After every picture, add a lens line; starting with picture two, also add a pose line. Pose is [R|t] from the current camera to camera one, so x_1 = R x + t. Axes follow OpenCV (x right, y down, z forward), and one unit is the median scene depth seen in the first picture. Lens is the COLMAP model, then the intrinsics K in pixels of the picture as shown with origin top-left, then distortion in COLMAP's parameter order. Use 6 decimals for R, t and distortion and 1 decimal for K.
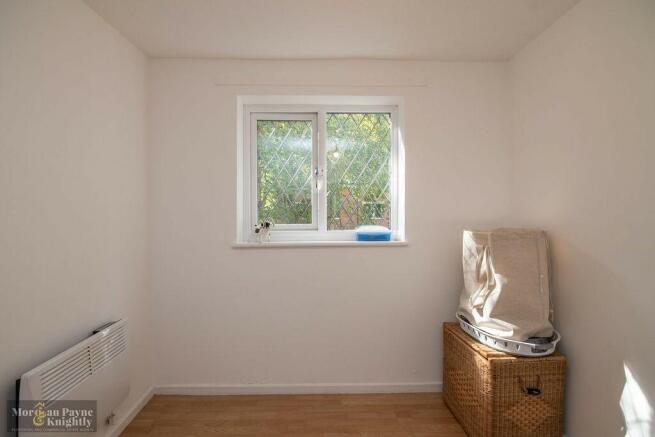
lens RADIAL K [[311.8, 0, 316.0], [0, 311.8, 218.8], [0, 0, 1]] dist [-0.018136, 0.000765]
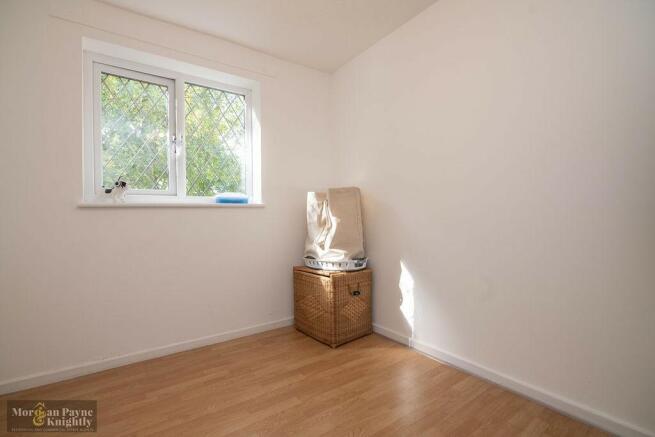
lens RADIAL K [[301.8, 0, 327.5], [0, 301.8, 218.5], [0, 0, 1]] dist [-0.013961, -0.000024]
pose [[0.821414, -0.013062, 0.570183, -0.208834], [0.016546, 0.999863, -0.000931, 0.168025], [-0.570093, 0.010199, 0.821517, -0.114893]]
